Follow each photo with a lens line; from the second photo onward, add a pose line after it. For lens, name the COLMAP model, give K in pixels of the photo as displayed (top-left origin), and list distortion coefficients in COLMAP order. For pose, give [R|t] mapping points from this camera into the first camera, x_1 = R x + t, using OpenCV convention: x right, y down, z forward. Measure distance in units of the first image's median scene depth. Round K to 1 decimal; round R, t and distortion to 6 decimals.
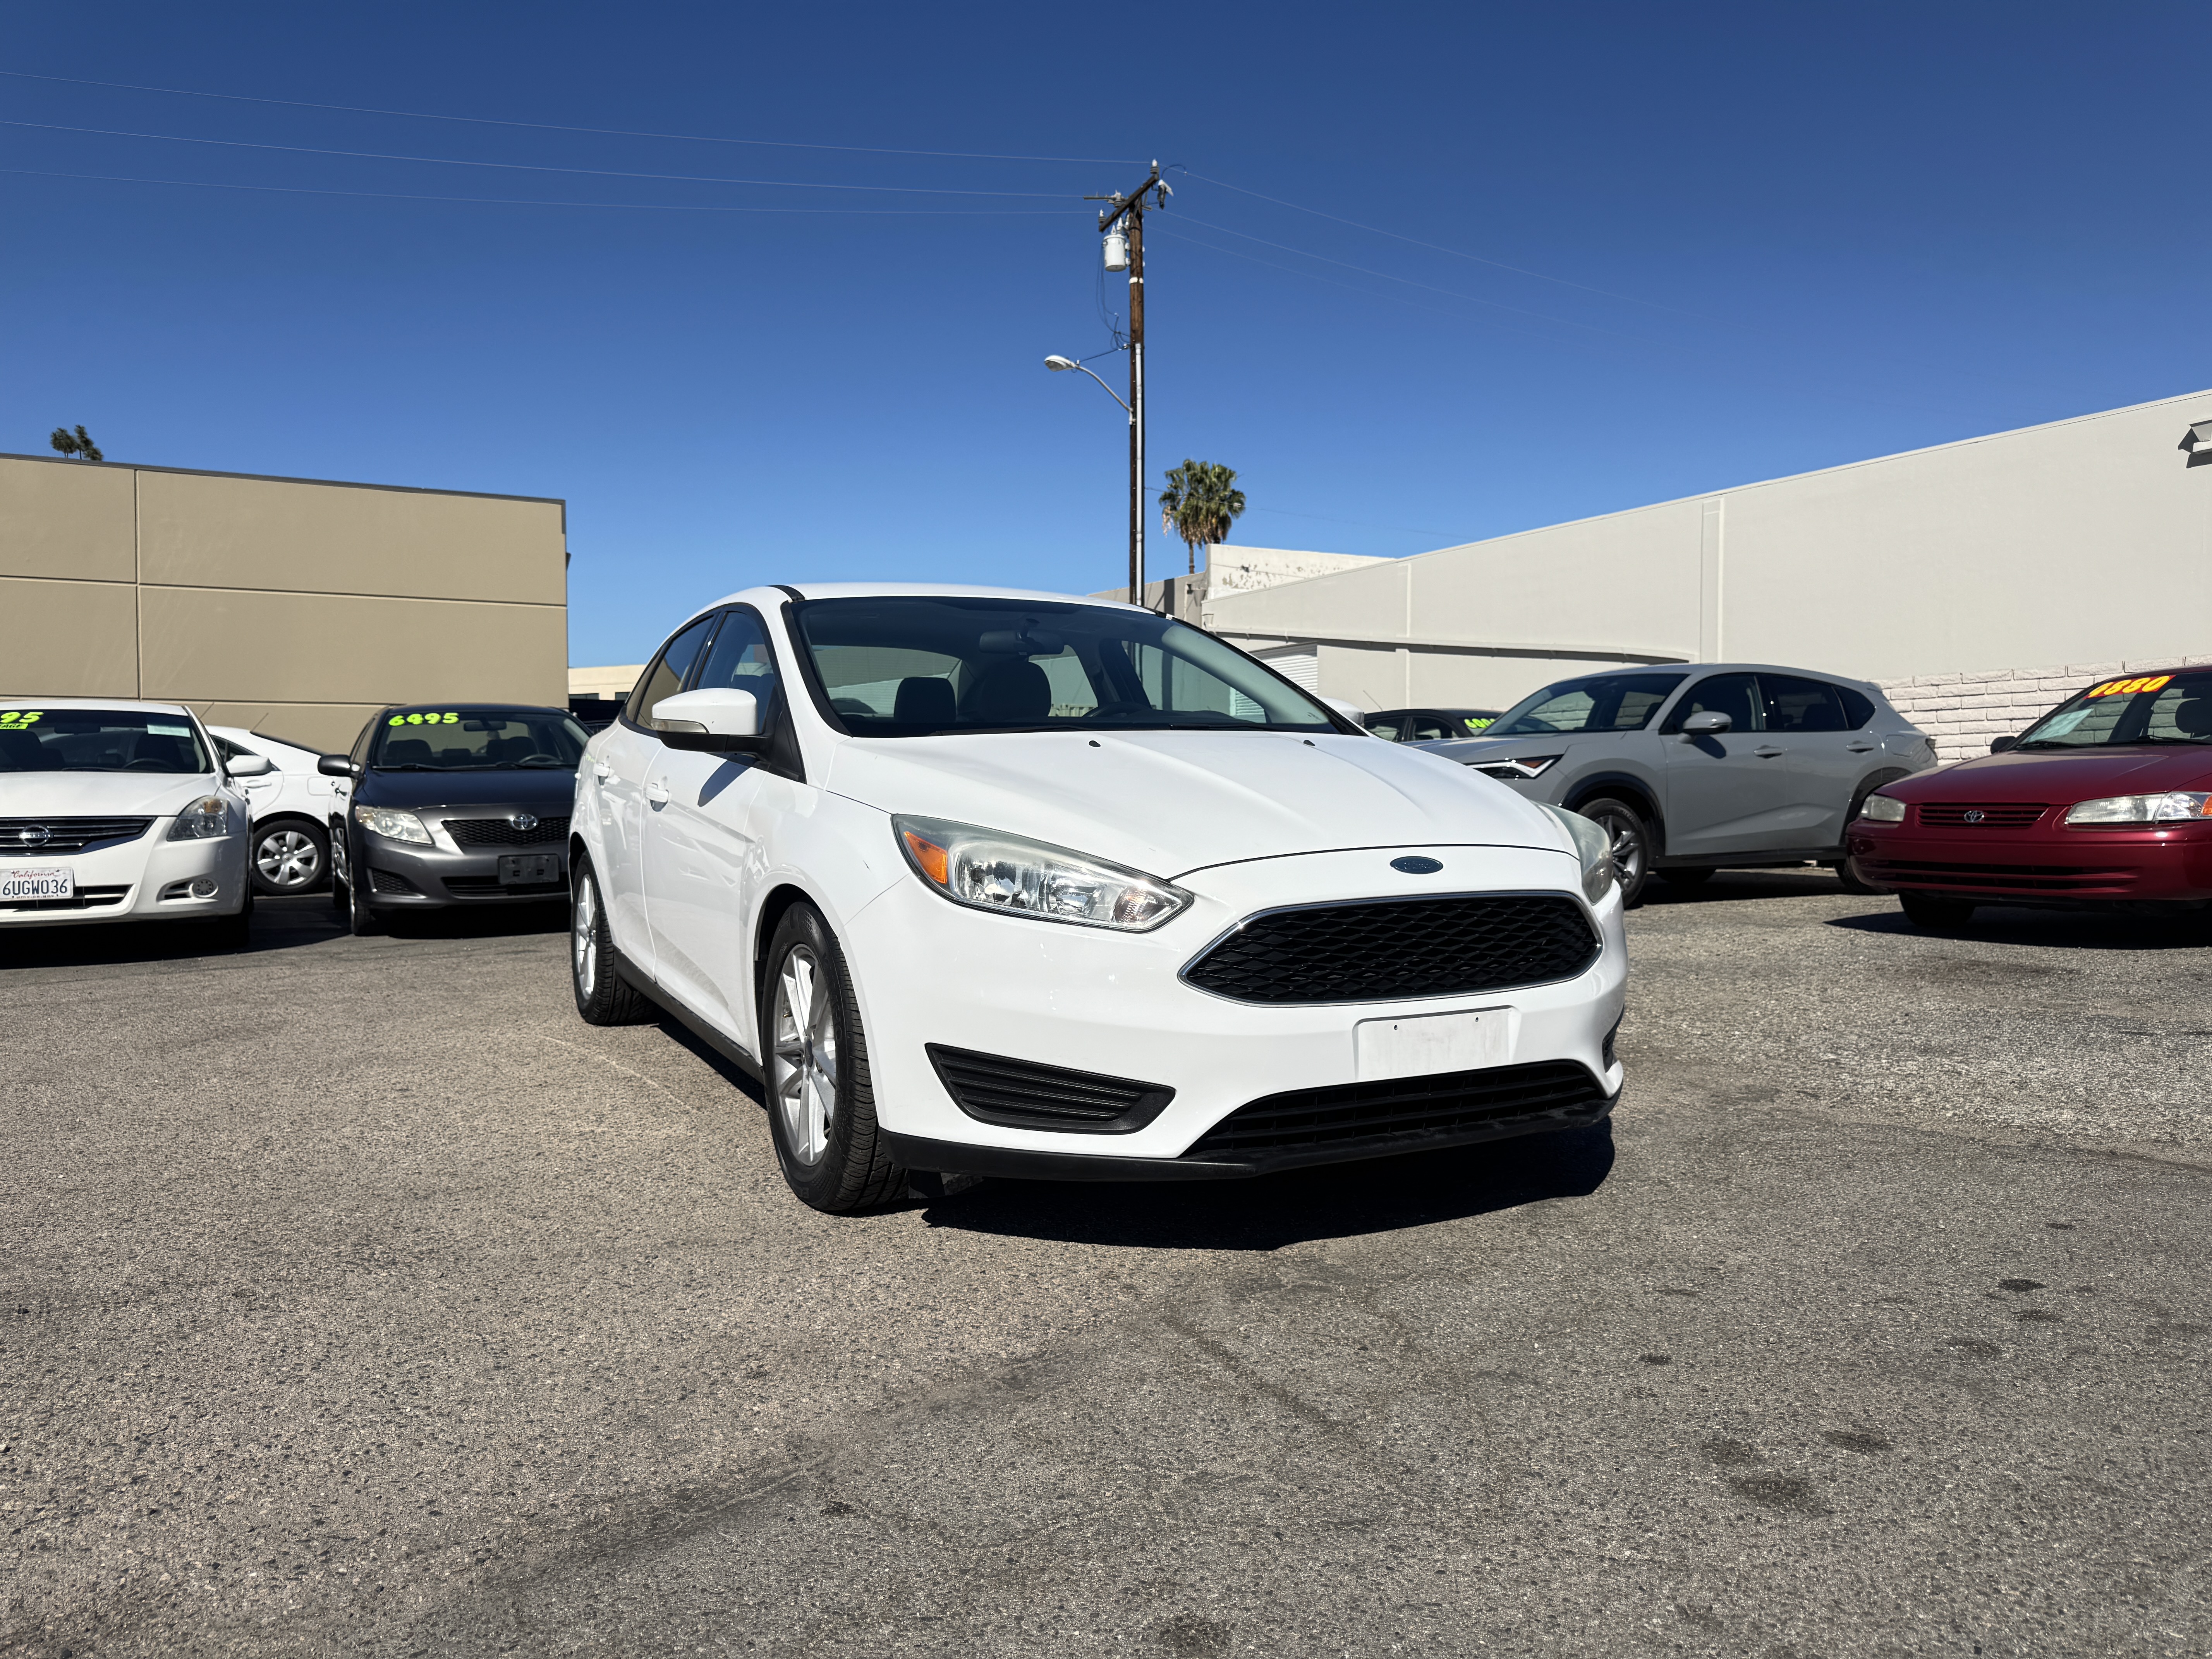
lens RADIAL K [[1552.2, 0, 1097.2], [0, 1552.2, 831.4], [0, 0, 1]] dist [0.042231, -0.051626]
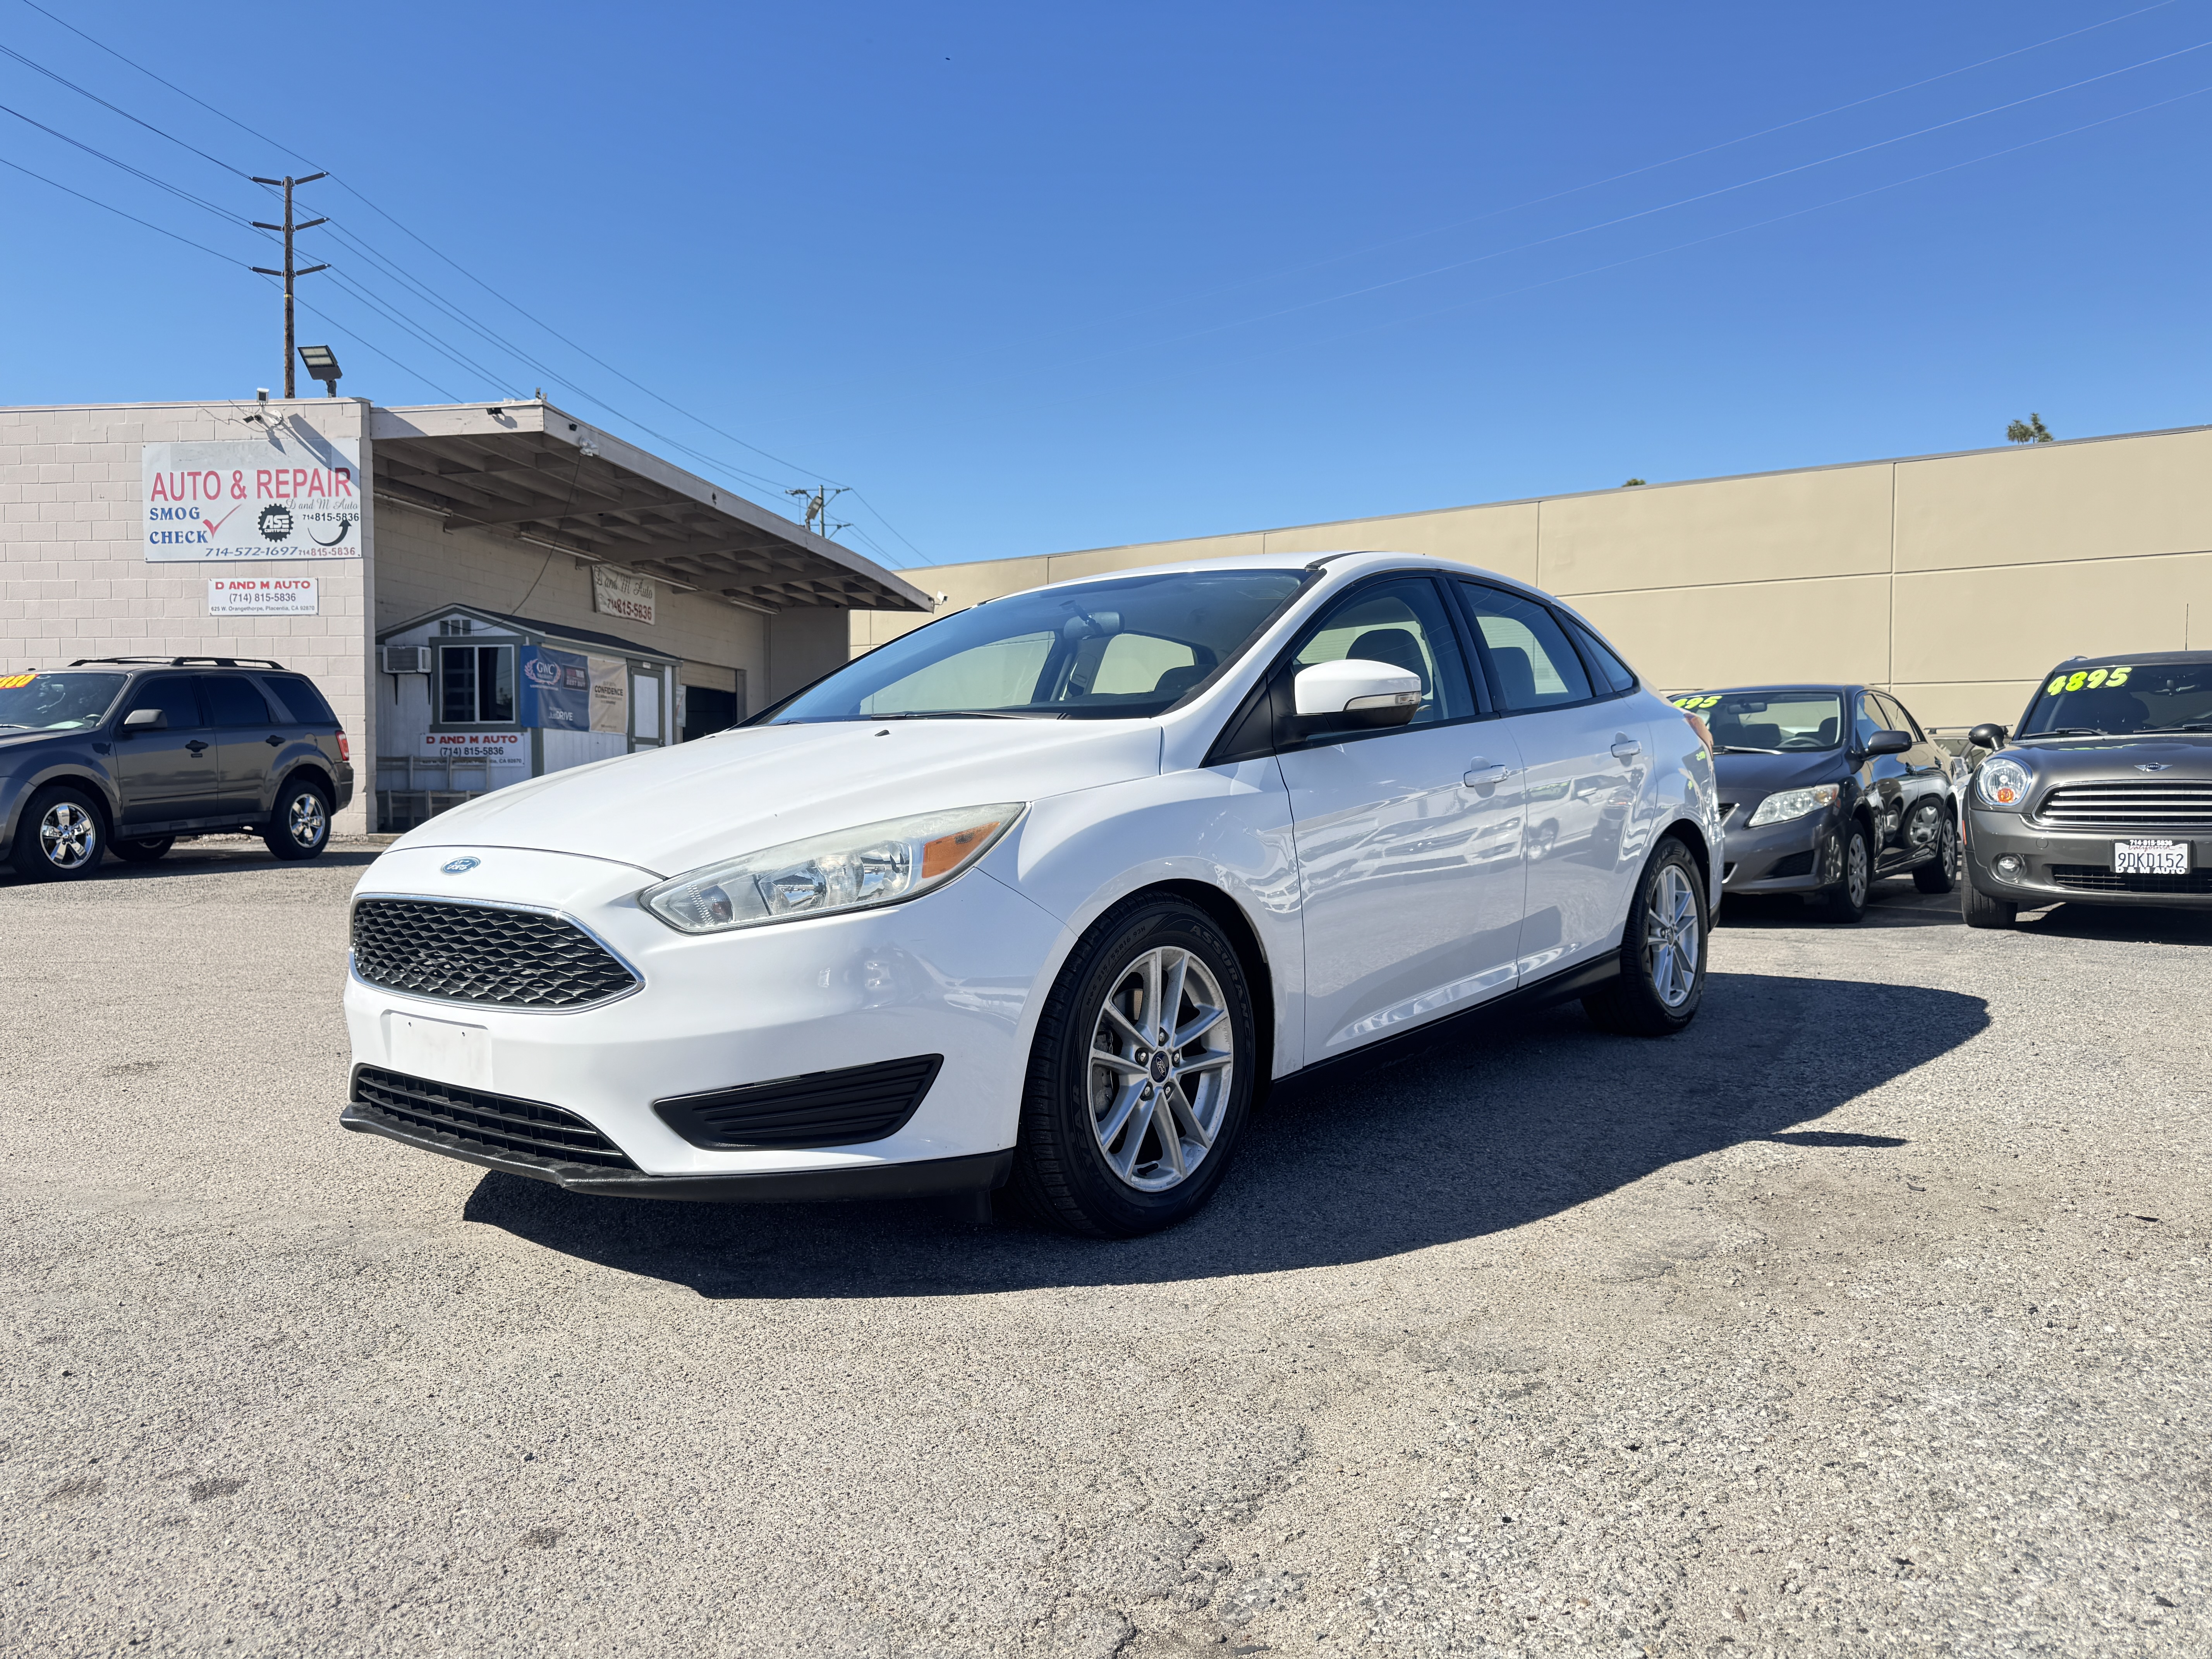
lens RADIAL K [[1552.2, 0, 1104.6], [0, 1552.2, 820.9], [0, 0, 1]] dist [0.042231, -0.051626]
pose [[0.402595, 0.033639, -0.914760, 1.193537], [-0.027591, 0.999316, 0.024605, -0.039296], [0.914962, 0.015333, 0.403248, 0.918103]]
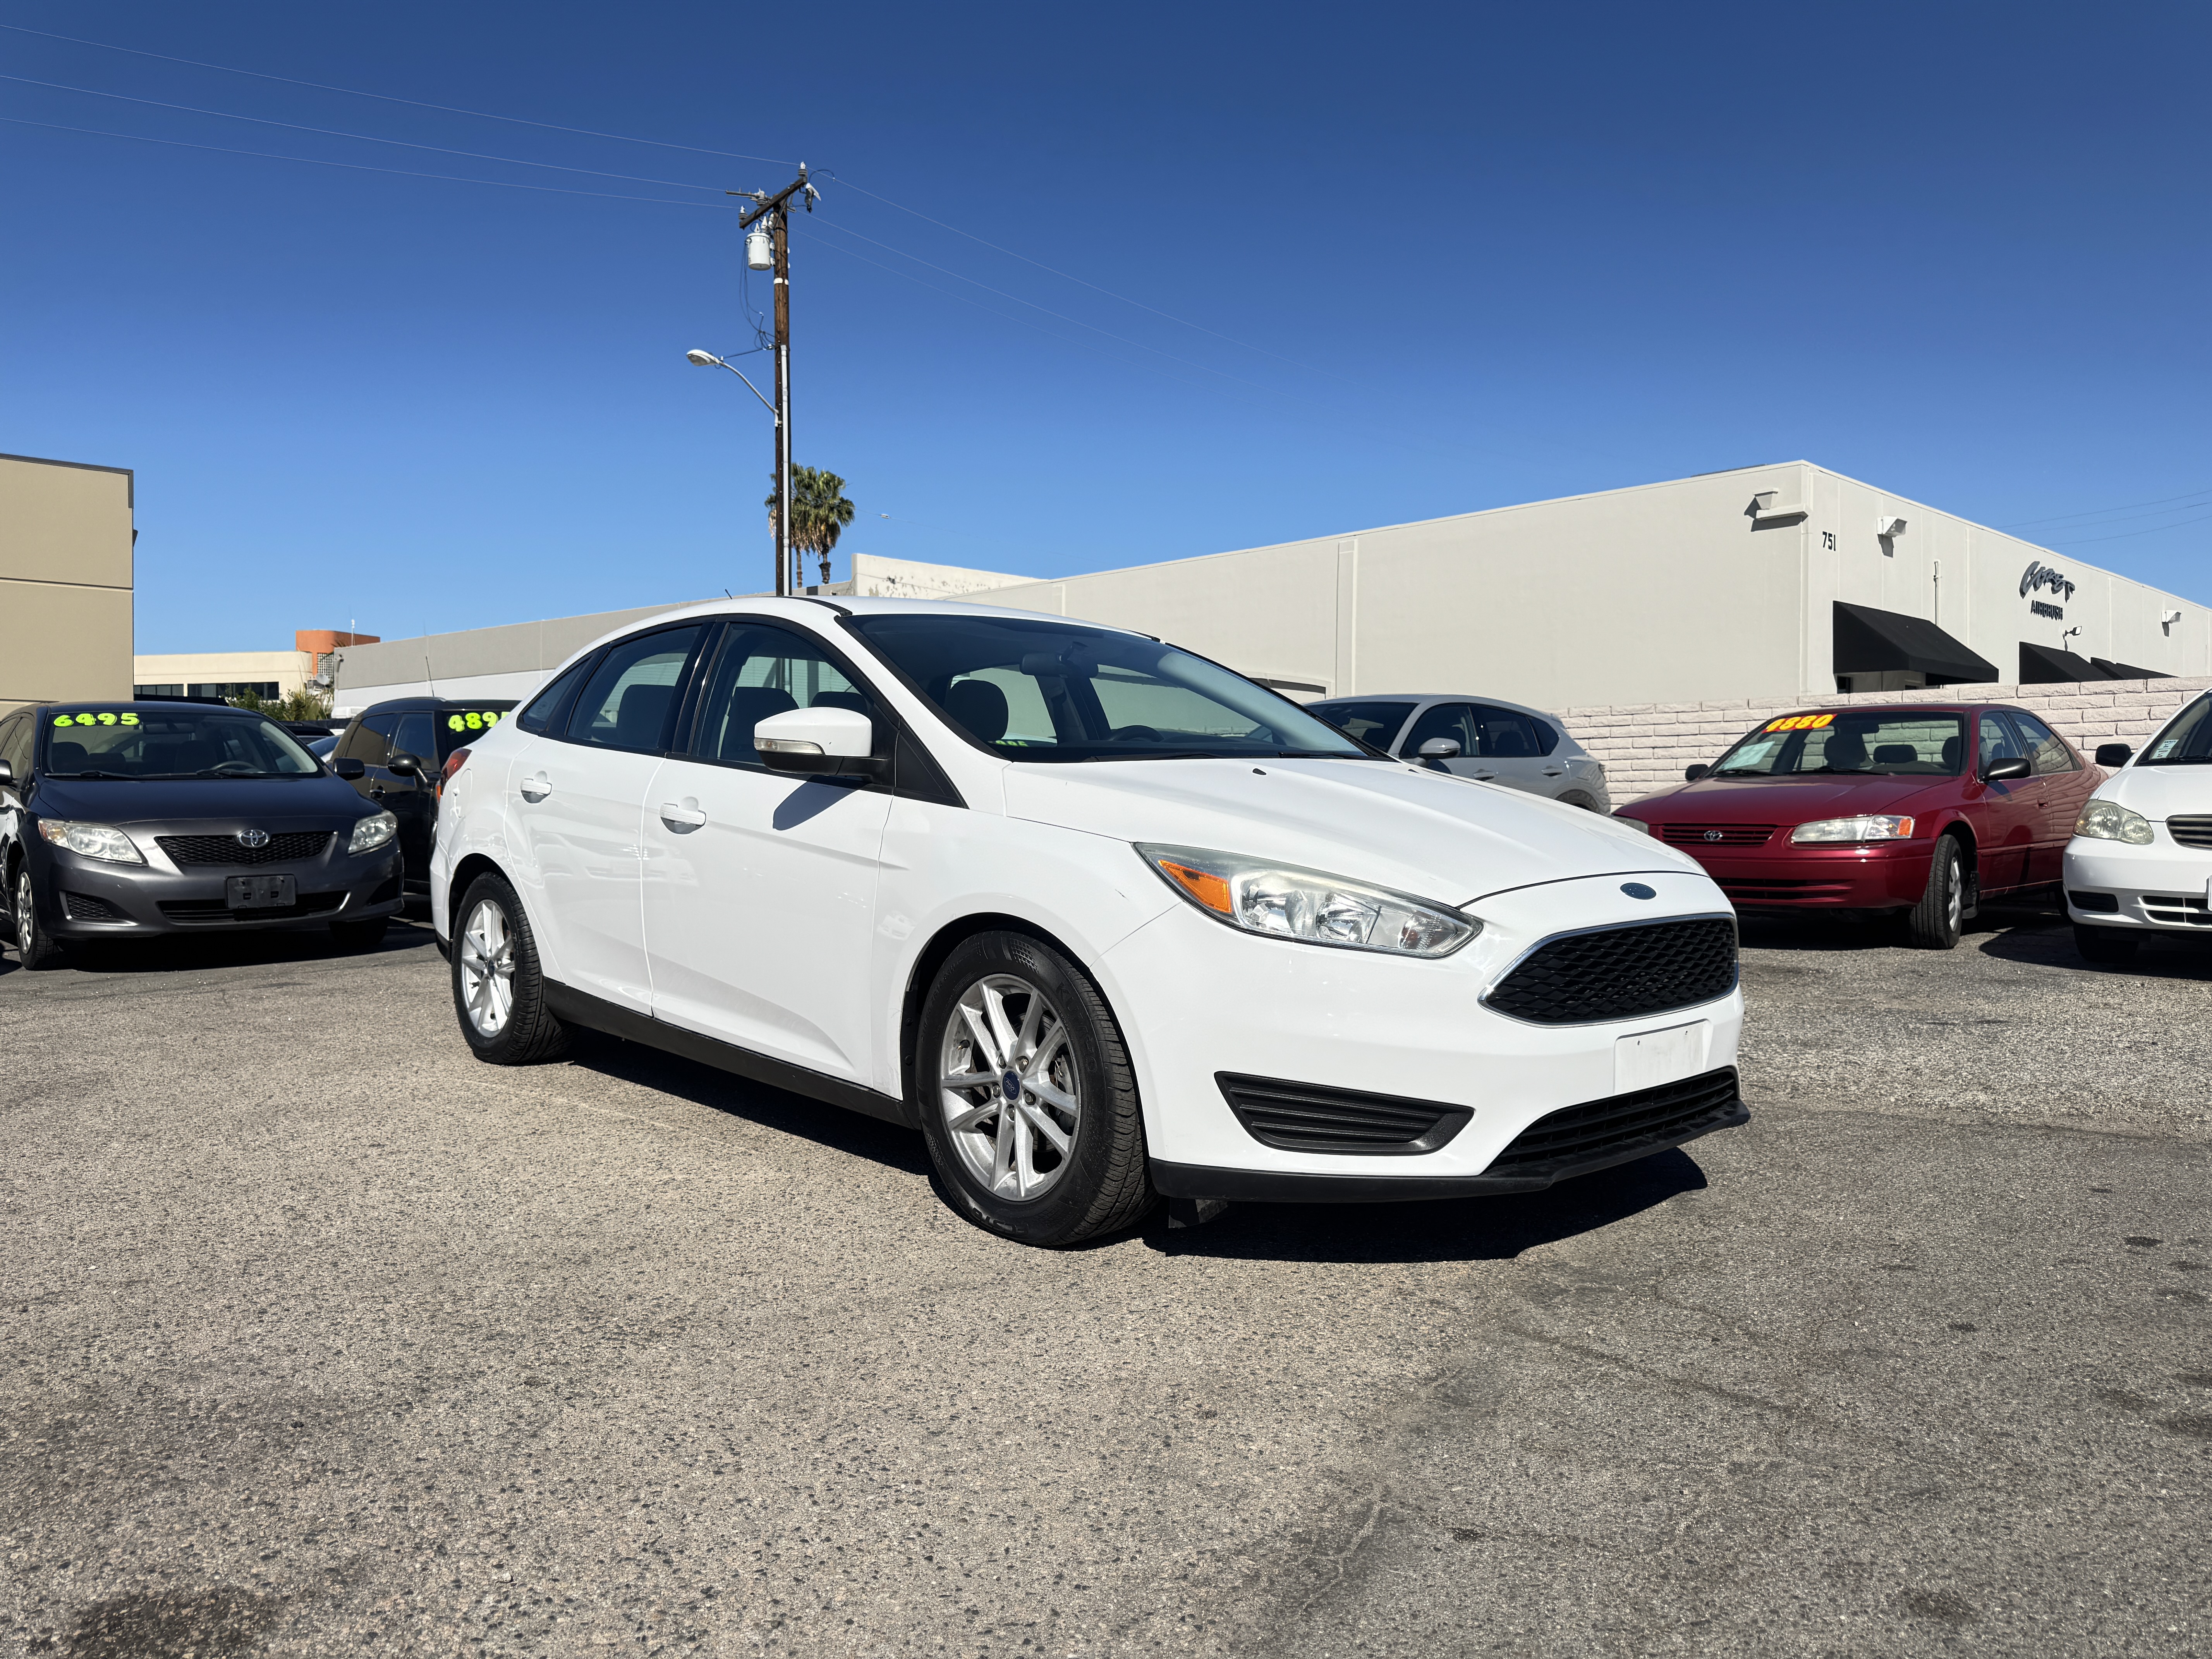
lens RADIAL K [[1552.2, 0, 1097.0], [0, 1552.2, 826.3], [0, 0, 1]] dist [0.042231, -0.051626]
pose [[0.966204, 0.002684, 0.257764, -0.413017], [-0.000083, 0.999949, -0.010100, -0.011739], [-0.257778, 0.009737, 0.966155, 0.044154]]
